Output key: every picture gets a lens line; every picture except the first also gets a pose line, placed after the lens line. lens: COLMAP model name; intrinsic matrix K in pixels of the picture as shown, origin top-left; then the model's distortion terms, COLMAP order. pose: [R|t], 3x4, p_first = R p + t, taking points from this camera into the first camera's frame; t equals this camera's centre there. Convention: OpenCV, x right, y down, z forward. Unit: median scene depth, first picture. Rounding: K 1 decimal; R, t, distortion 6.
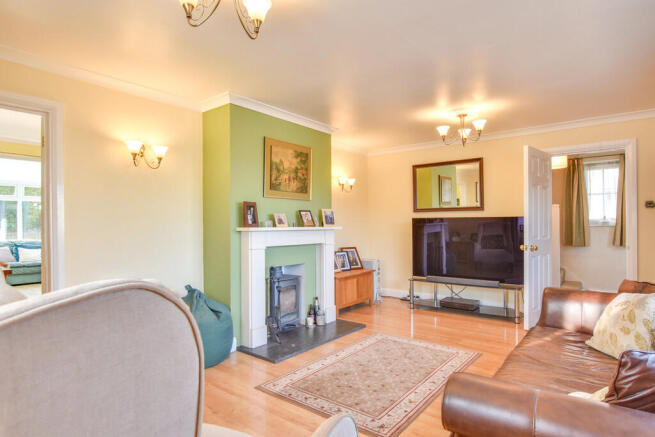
lens RADIAL K [[369.5, 0, 326.5], [0, 369.5, 217.6], [0, 0, 1]] dist [-0.019142, 0.011085]
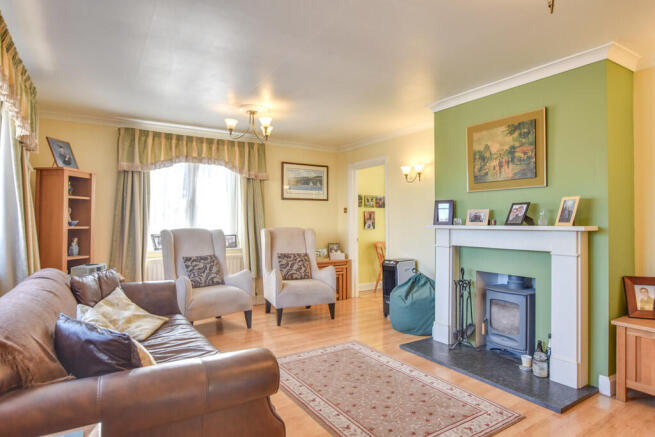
lens RADIAL K [[369.5, 0, 327.4], [0, 369.5, 220.2], [0, 0, 1]] dist [-0.019142, 0.011085]
pose [[-0.339190, -0.002407, -0.940715, 0.783926], [0.016137, 0.999835, -0.008377, 0.015039], [0.940580, -0.018021, -0.339095, 0.939637]]
